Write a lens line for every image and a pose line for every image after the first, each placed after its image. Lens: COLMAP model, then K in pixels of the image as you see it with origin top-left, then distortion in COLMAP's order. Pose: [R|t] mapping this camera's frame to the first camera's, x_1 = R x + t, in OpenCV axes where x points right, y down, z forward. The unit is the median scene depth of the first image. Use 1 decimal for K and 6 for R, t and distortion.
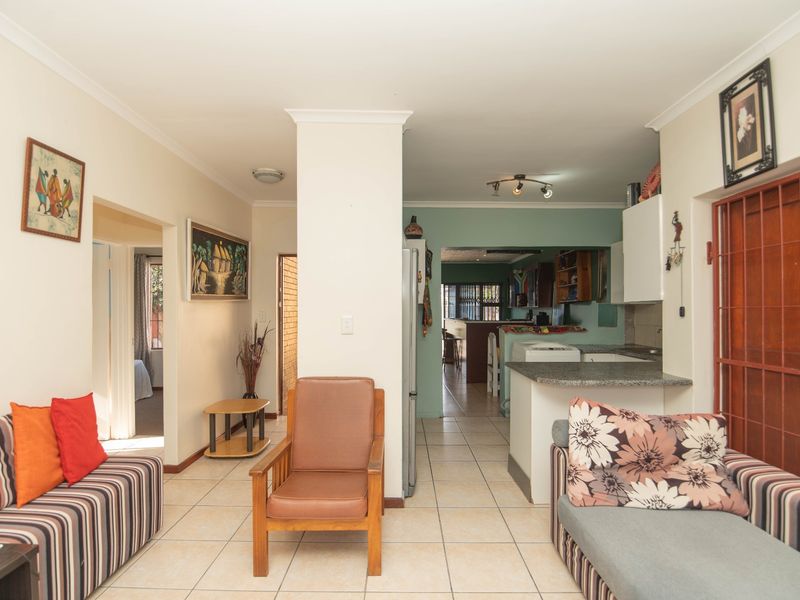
lens RADIAL K [[400.2, 0, 400.7], [0, 400.2, 308.7], [0, 0, 1]] dist [-0.004986, -0.012908]
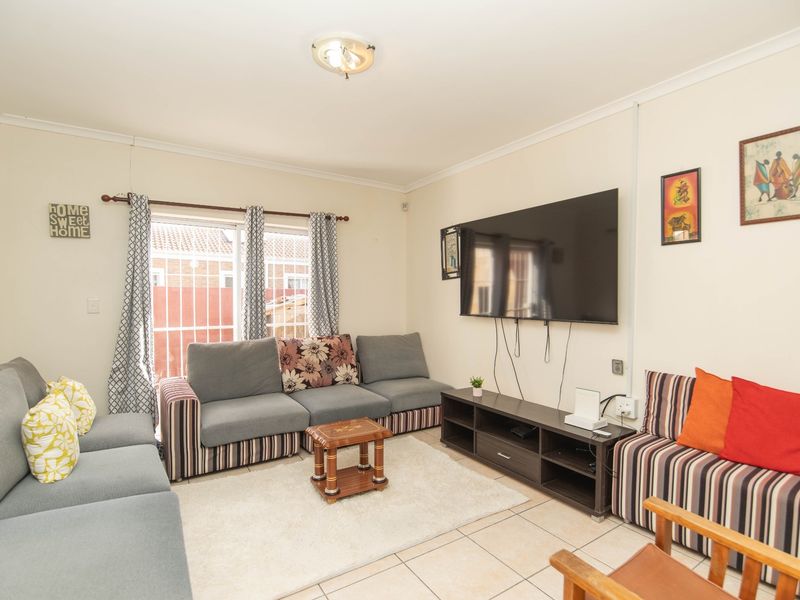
lens RADIAL K [[400.2, 0, 400.7], [0, 400.2, 308.7], [0, 0, 1]] dist [-0.004986, -0.012908]
pose [[-0.836599, 0.012861, -0.547665, 0.430332], [-0.001691, 0.999659, 0.026059, 0.011234], [0.547813, 0.022727, -0.836292, 1.268456]]
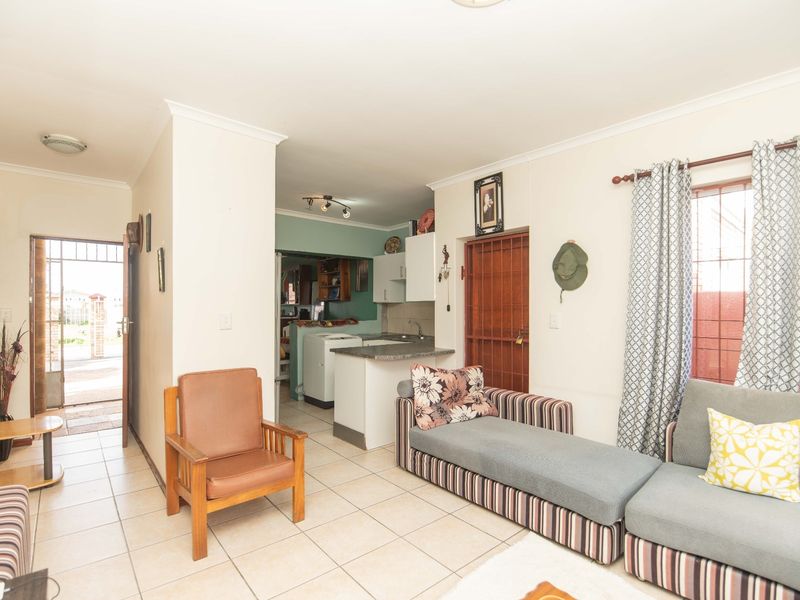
lens RADIAL K [[400.2, 0, 400.7], [0, 400.2, 308.7], [0, 0, 1]] dist [-0.004986, -0.012908]
pose [[0.763047, -0.001860, 0.646340, -0.584014], [-0.002972, 0.999975, 0.006386, 0.000594], [-0.646336, -0.006794, 0.763023, -0.133768]]
